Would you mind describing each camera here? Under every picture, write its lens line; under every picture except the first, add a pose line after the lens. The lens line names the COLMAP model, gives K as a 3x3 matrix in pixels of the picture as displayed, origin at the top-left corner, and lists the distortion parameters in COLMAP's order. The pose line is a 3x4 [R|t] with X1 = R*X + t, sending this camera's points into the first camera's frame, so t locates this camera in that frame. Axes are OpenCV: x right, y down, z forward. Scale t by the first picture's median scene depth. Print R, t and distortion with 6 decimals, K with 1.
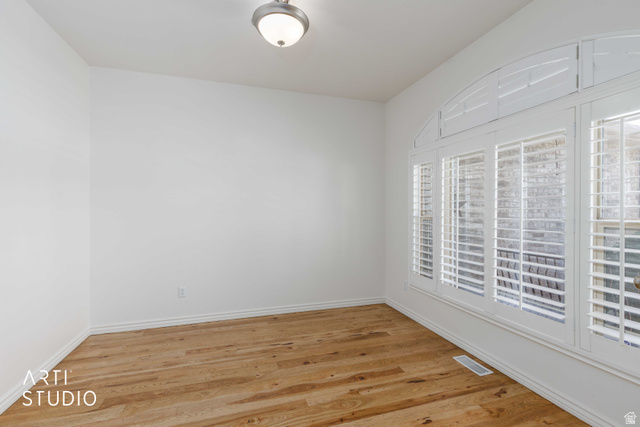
lens RADIAL K [[288.0, 0, 318.7], [0, 288.0, 210.9], [0, 0, 1]] dist [0.011428, 0.000256]
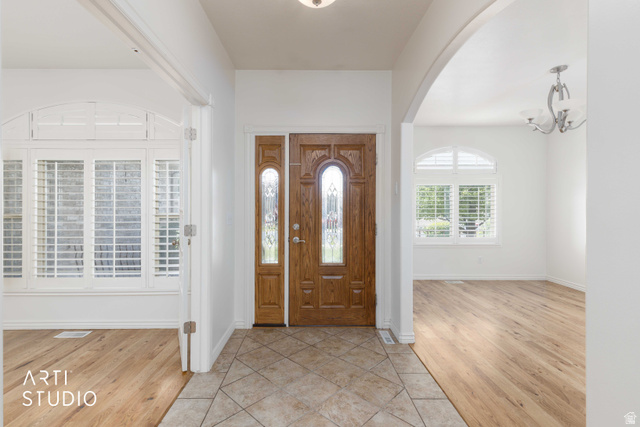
lens RADIAL K [[300.8, 0, 318.9], [0, 300.8, 209.2], [0, 0, 1]] dist [0.000943, 0.000101]
pose [[0.269537, -0.002399, 0.962987, -0.448627], [0.004804, 0.999988, 0.001147, 0.005079], [-0.962978, 0.004317, 0.269545, -0.373435]]
